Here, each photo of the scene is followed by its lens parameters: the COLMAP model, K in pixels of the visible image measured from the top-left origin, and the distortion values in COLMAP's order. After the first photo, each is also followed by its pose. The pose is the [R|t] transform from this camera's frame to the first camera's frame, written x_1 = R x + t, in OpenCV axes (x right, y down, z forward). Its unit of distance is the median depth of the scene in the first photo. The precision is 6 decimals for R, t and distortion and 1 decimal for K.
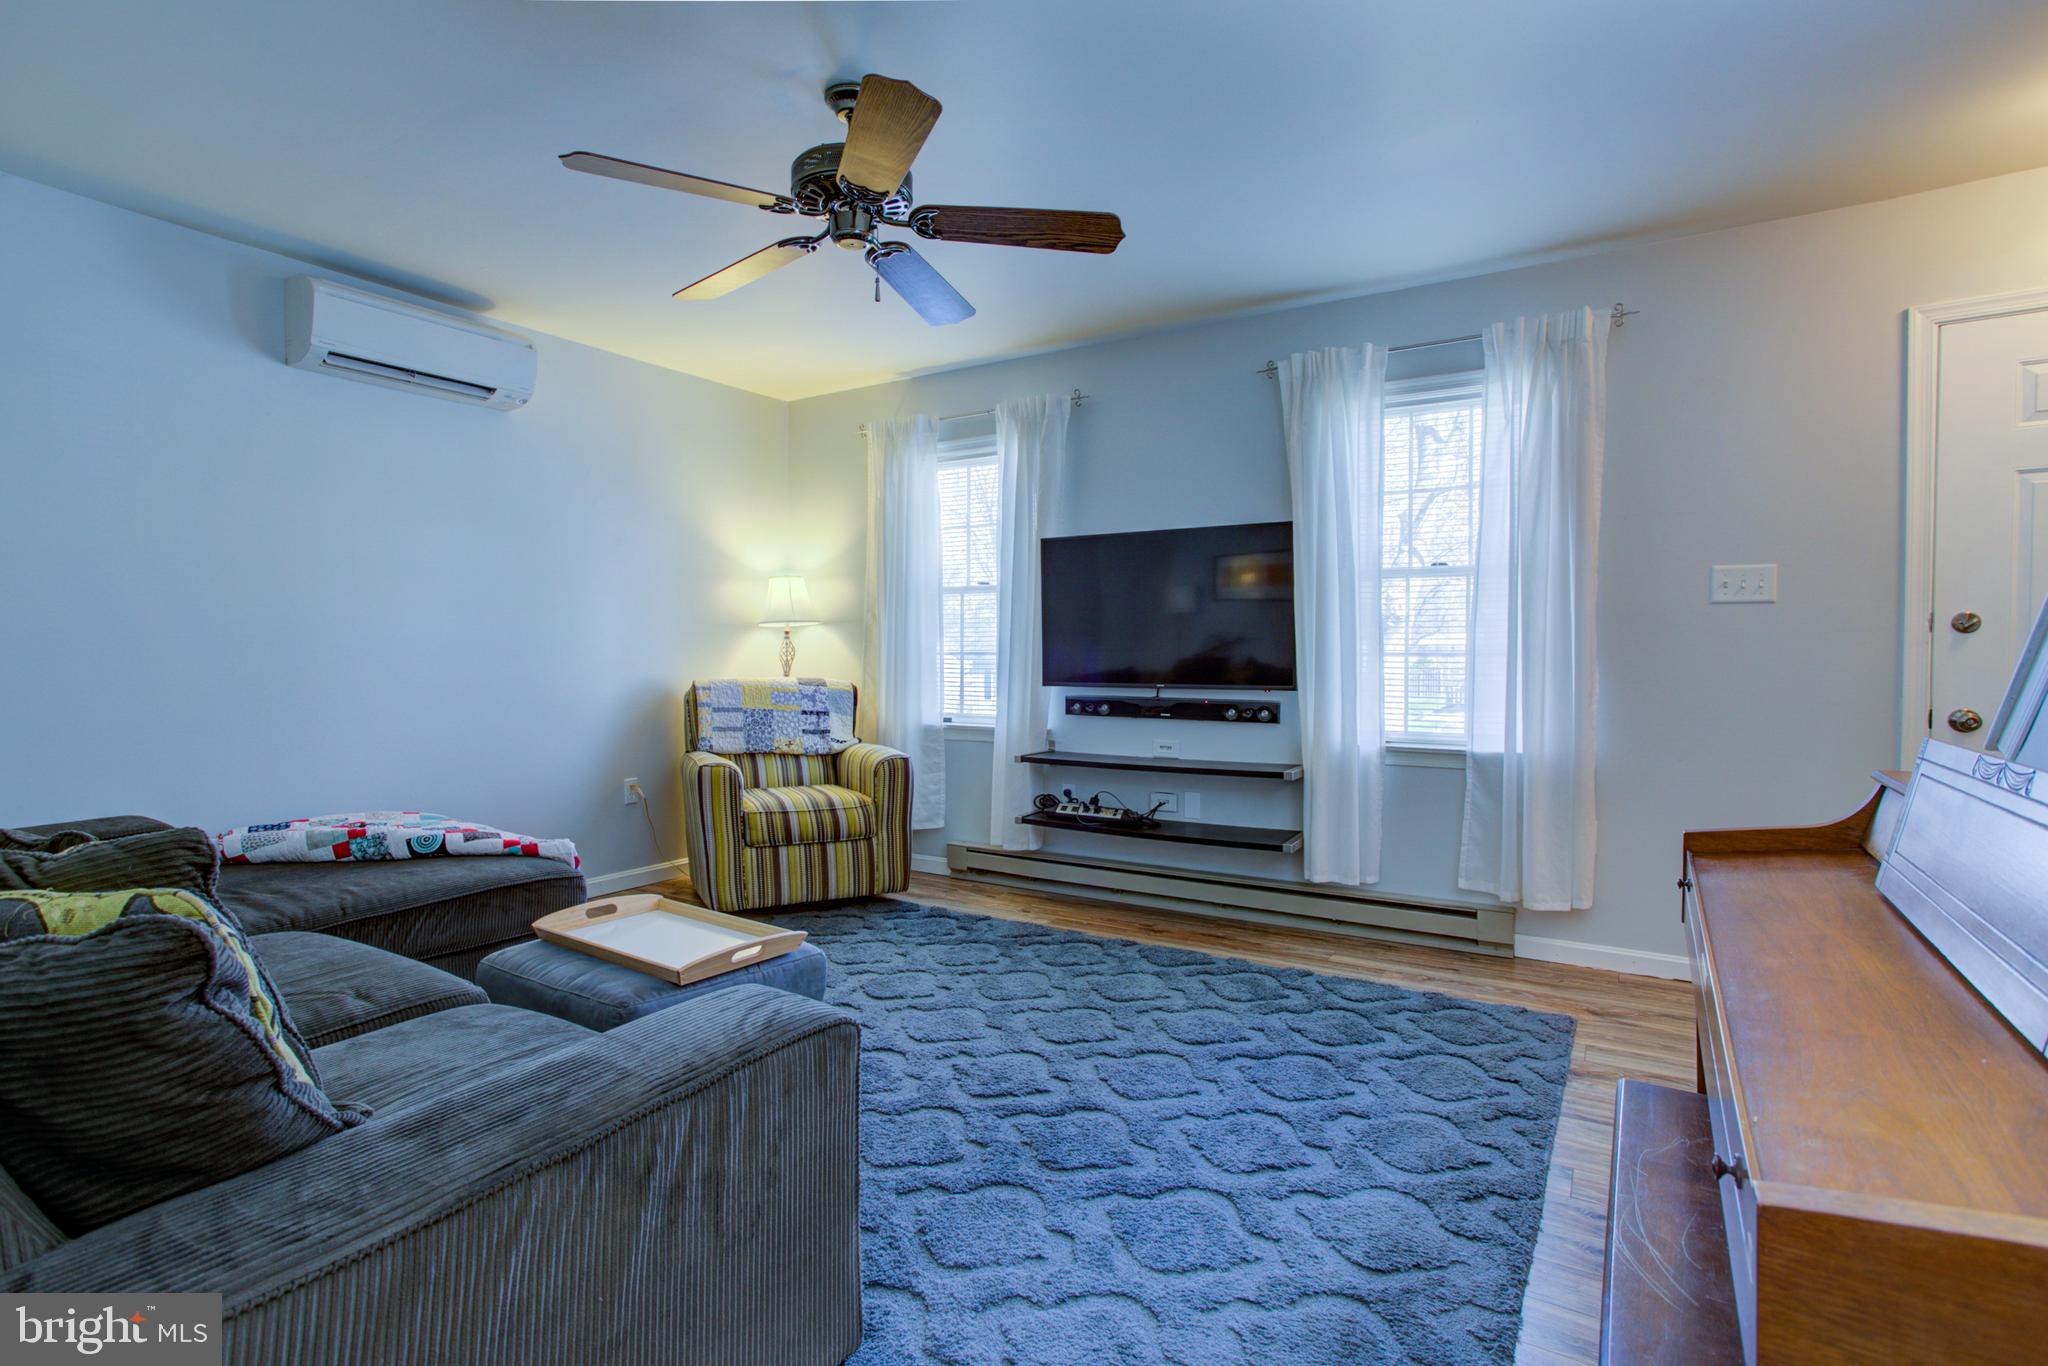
lens RADIAL K [[984.0, 0, 1014.6], [0, 984.0, 656.7], [0, 0, 1]] dist [-0.043711, 0.030364]
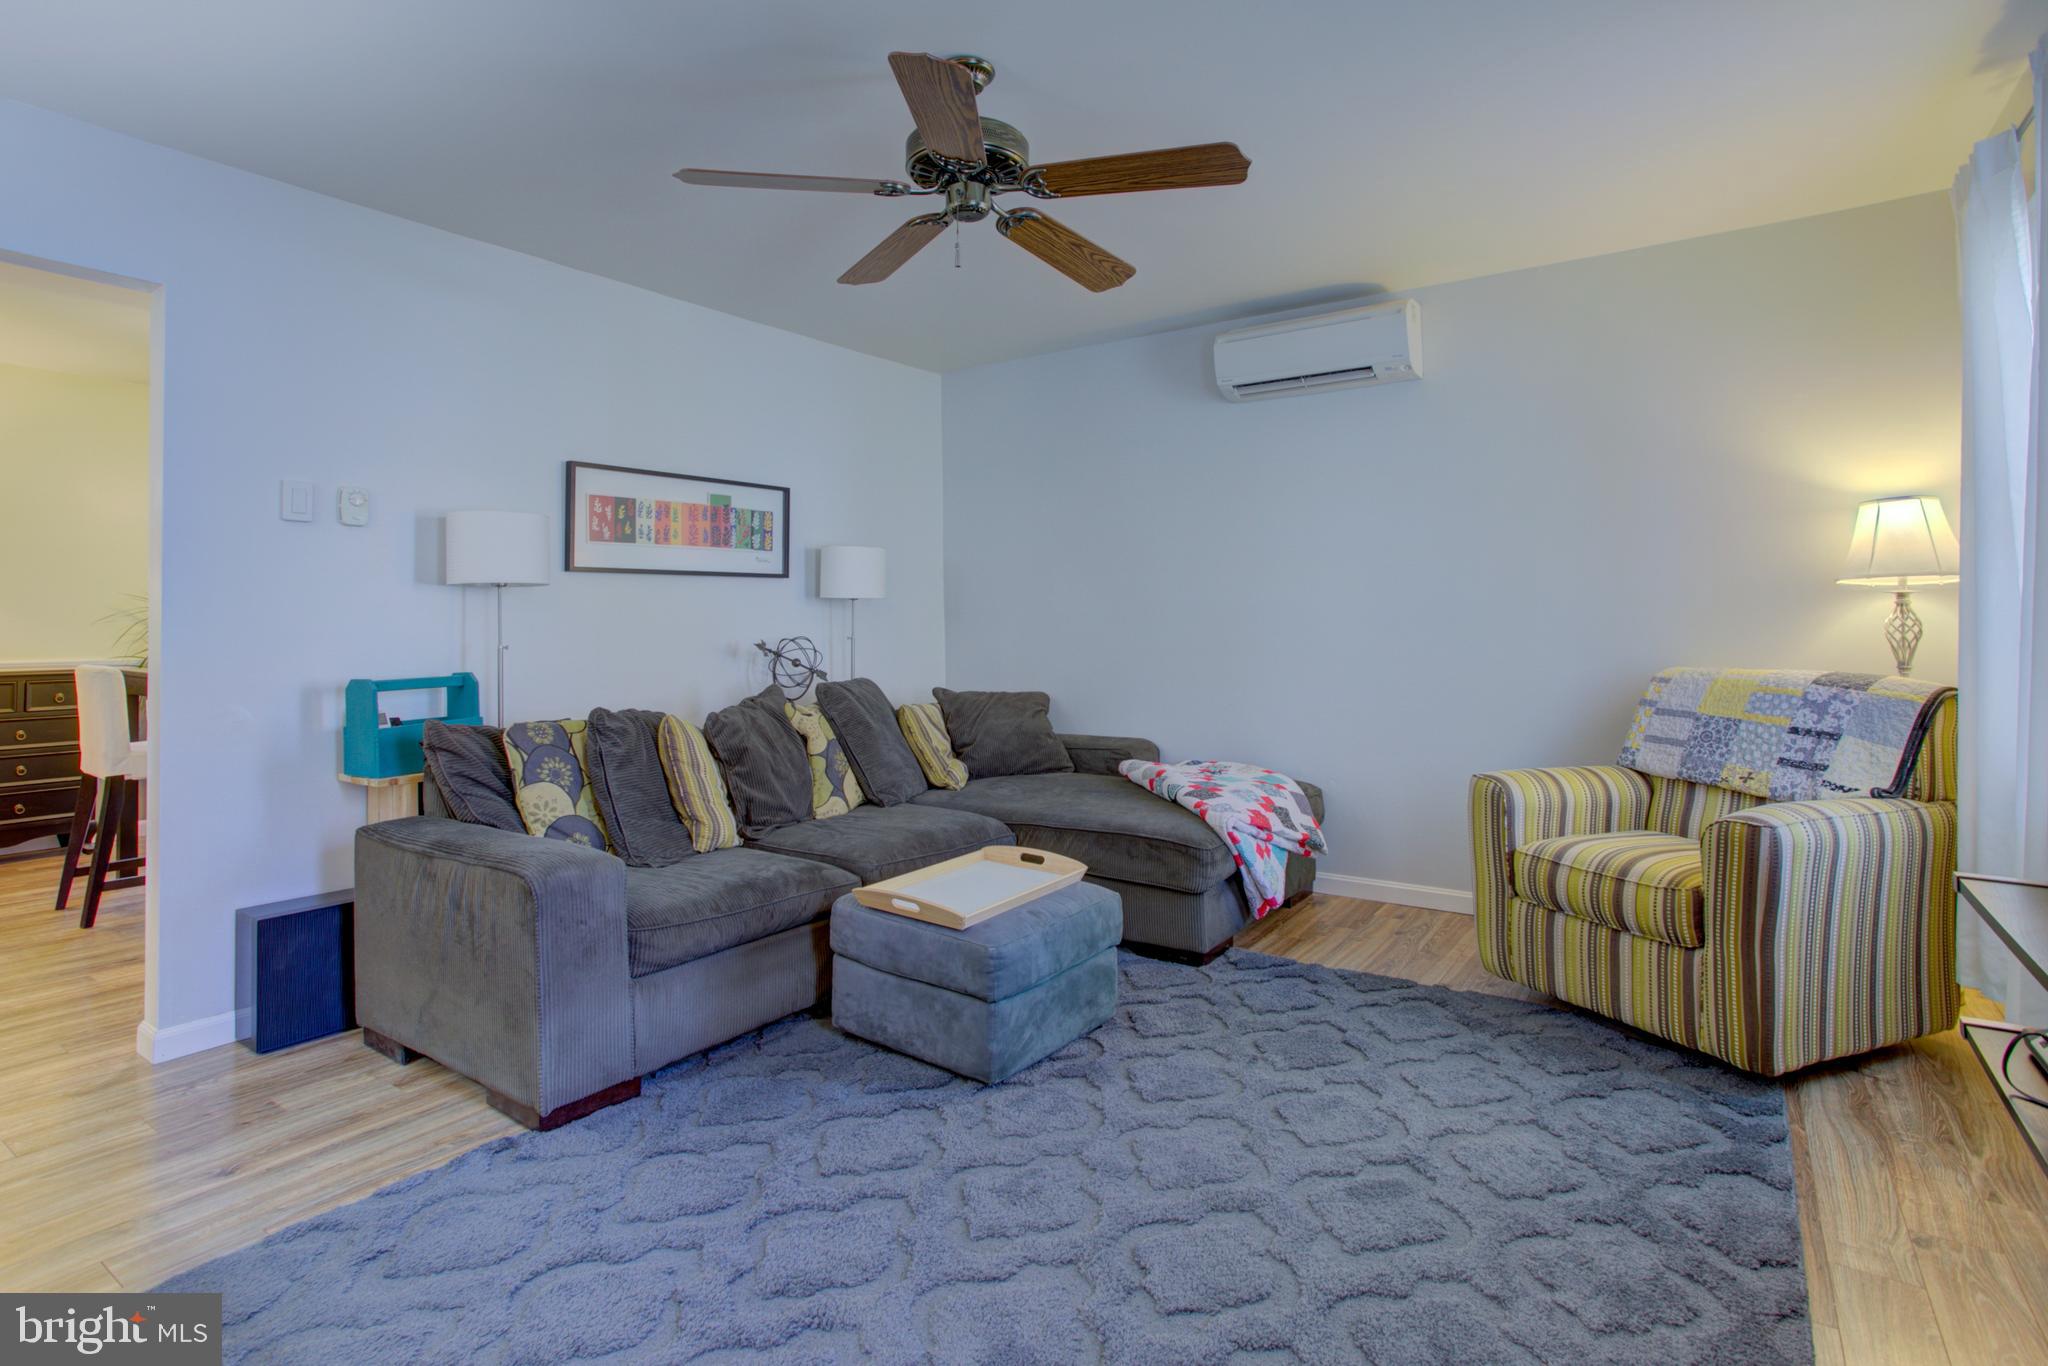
lens RADIAL K [[984.0, 0, 1014.6], [0, 984.0, 656.7], [0, 0, 1]] dist [-0.043711, 0.030364]
pose [[-0.056403, 0.031042, -0.997925, 0.408463], [0.002785, 0.999518, 0.030934, -0.007495], [0.998404, -0.001035, -0.056462, 0.578442]]
